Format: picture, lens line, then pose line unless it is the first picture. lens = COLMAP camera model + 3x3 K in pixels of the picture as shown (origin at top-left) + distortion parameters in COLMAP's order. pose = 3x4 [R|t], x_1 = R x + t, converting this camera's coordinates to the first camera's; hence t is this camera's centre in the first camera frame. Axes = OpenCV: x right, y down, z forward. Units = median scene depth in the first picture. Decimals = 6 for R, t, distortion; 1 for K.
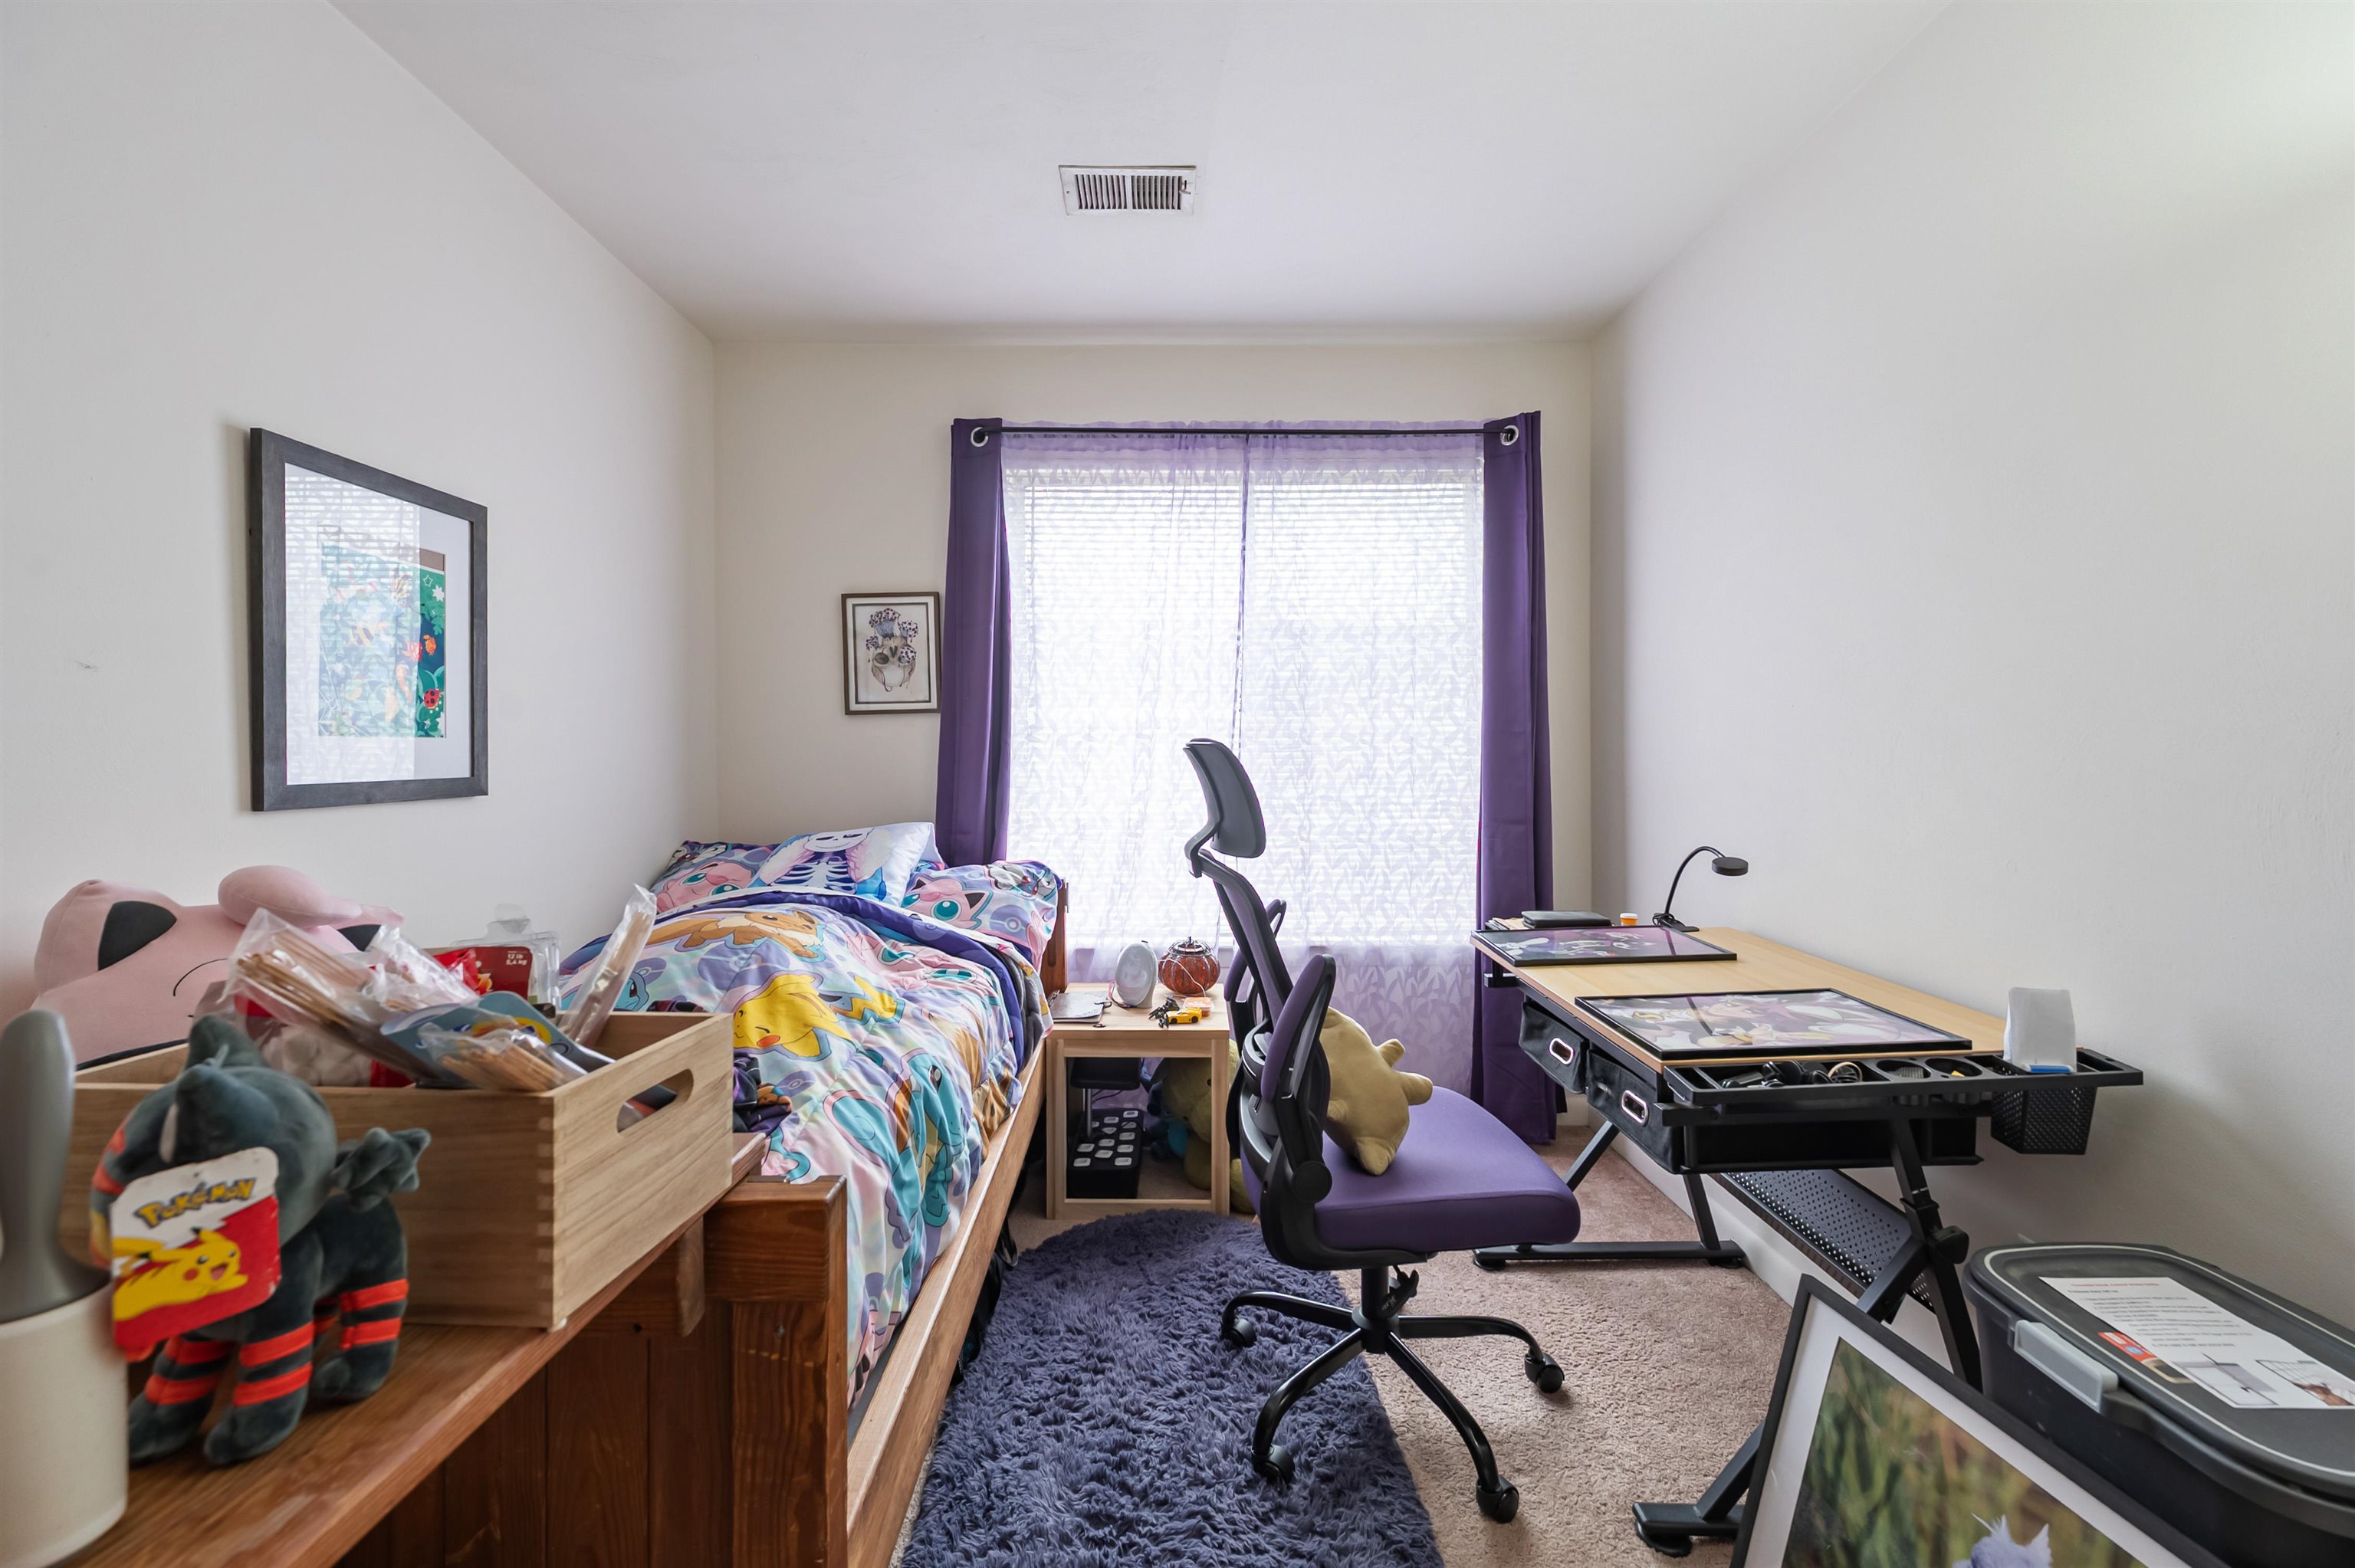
lens RADIAL K [[951.8, 0, 1176.7], [0, 951.8, 754.5], [0, 0, 1]] dist [0.001682, 0.000359]
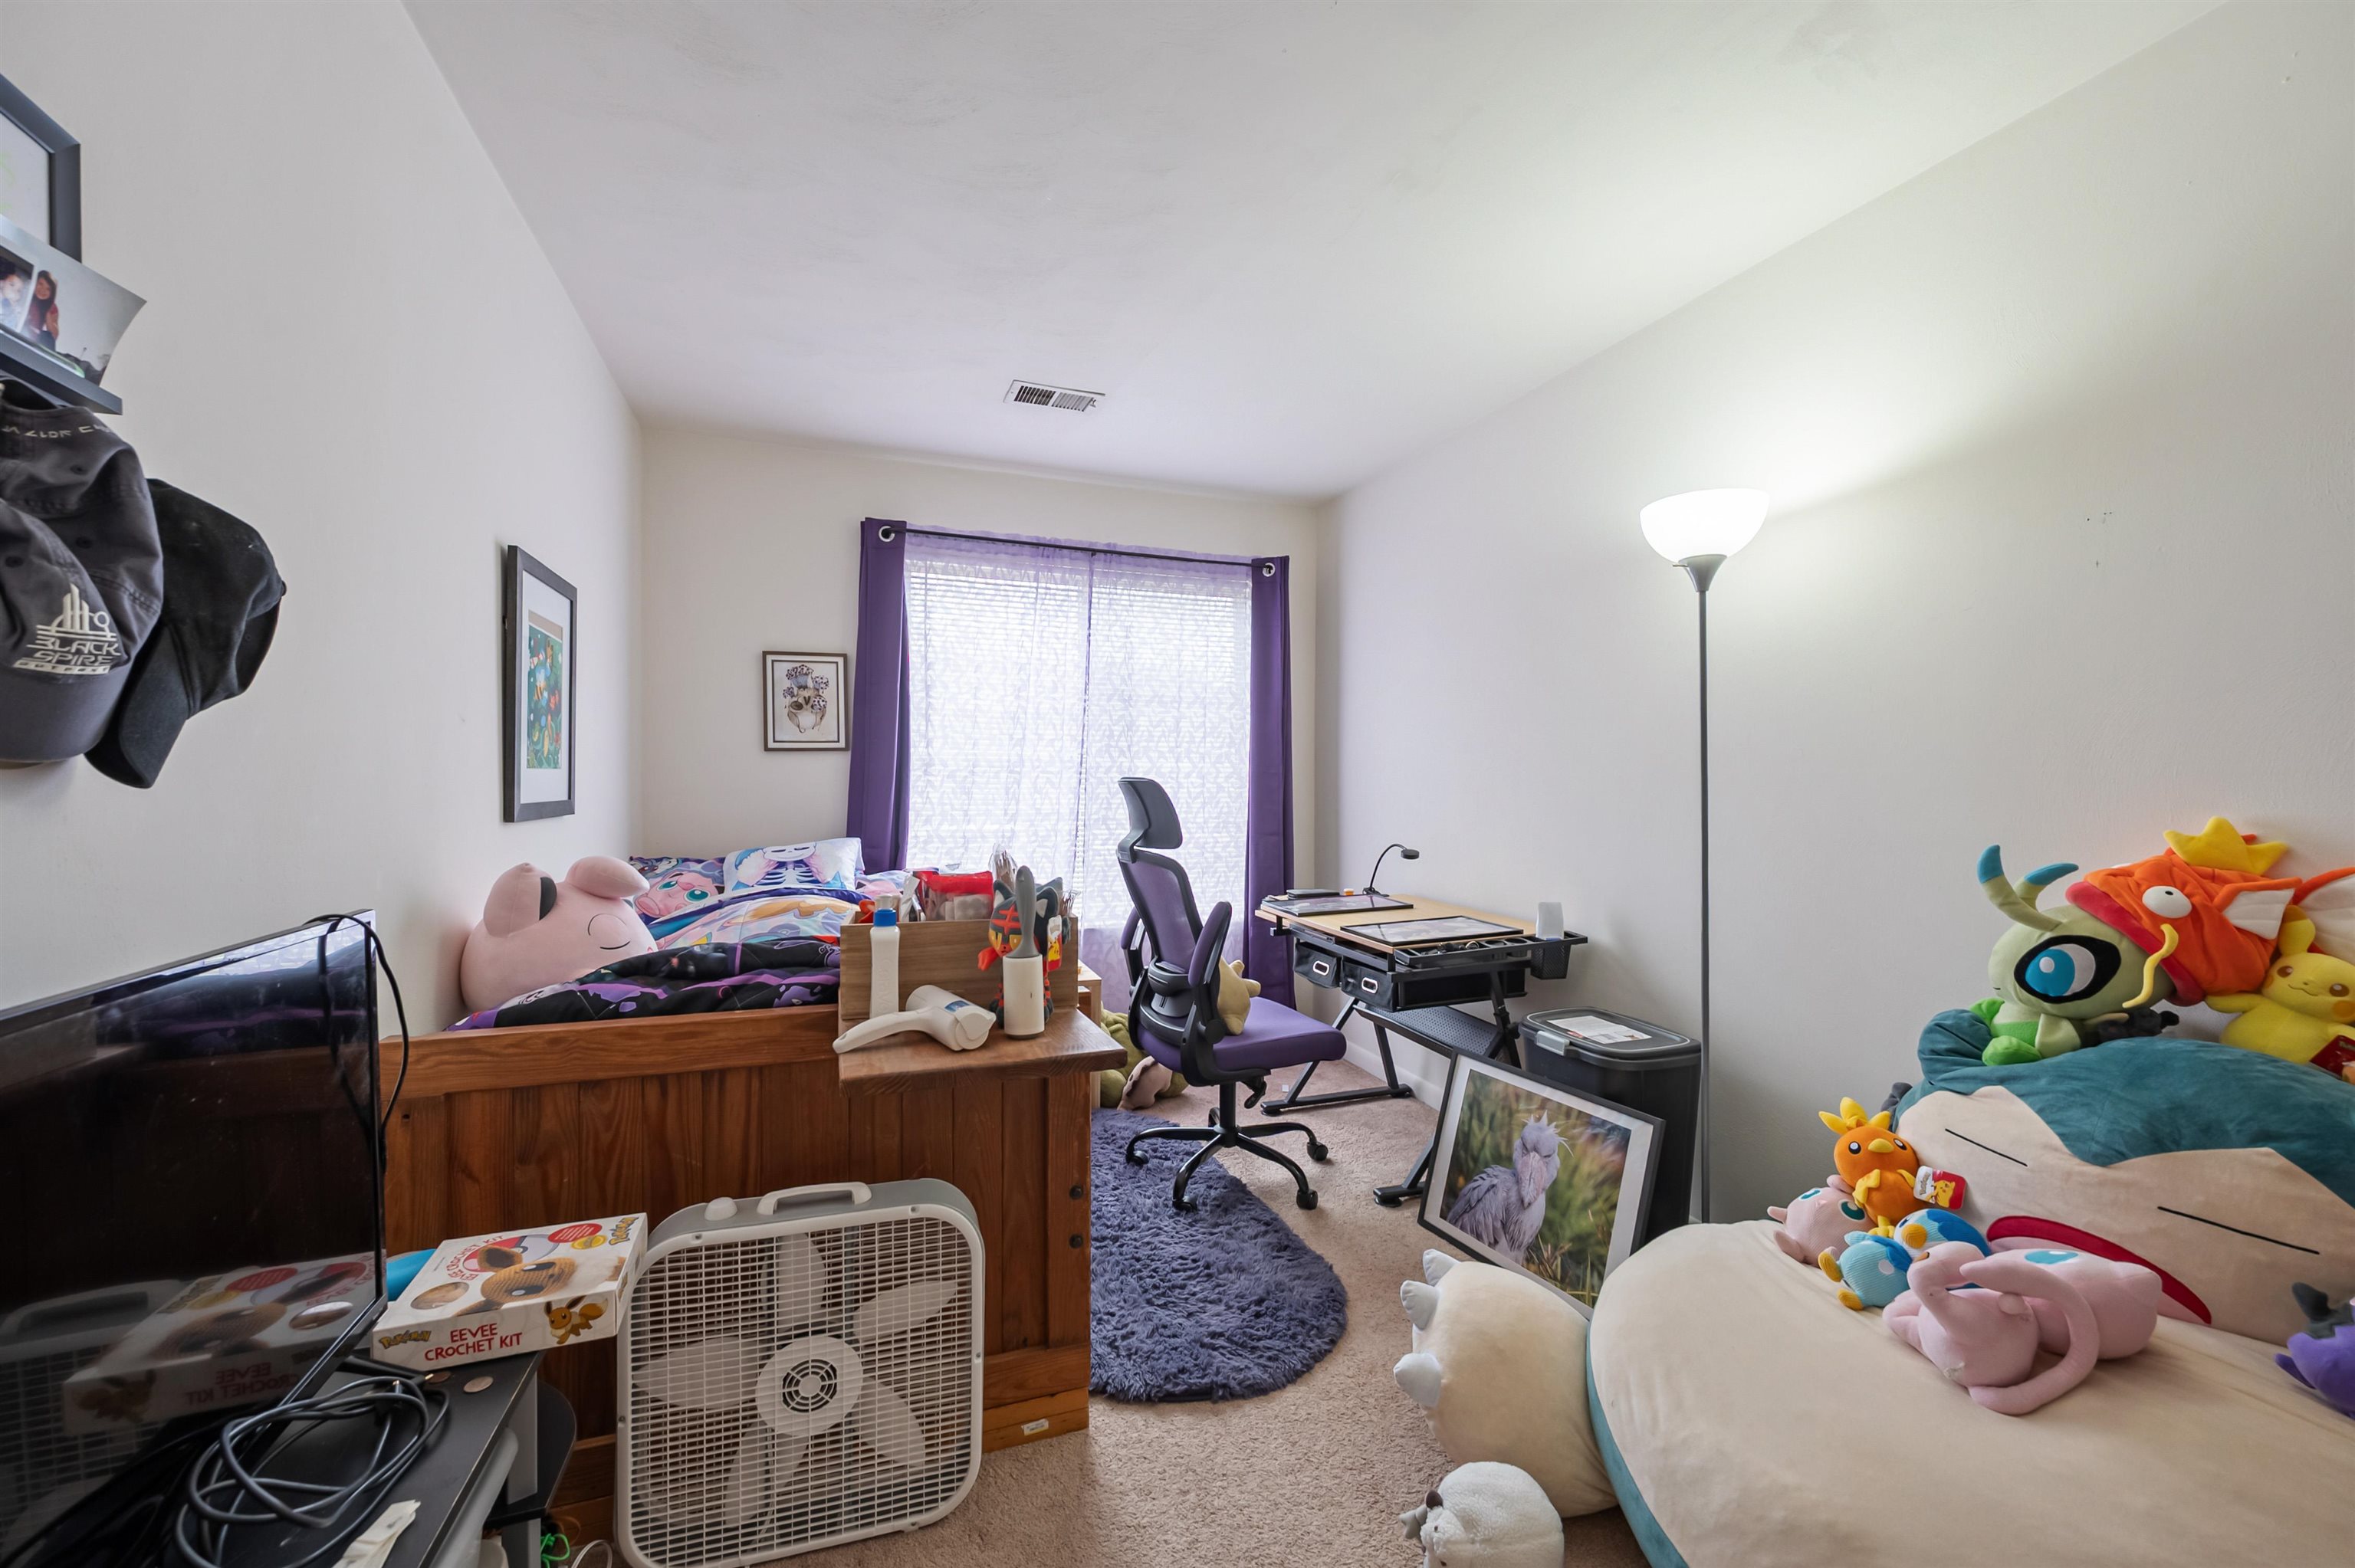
lens RADIAL K [[951.8, 0, 1183.8], [0, 951.8, 785.5], [0, 0, 1]] dist [0.001682, 0.000359]
pose [[0.939737, 0.008528, 0.341791, -0.349979], [-0.007957, 0.999964, -0.003075, 0.001766], [-0.341804, 0.000170, 0.939771, -0.425751]]
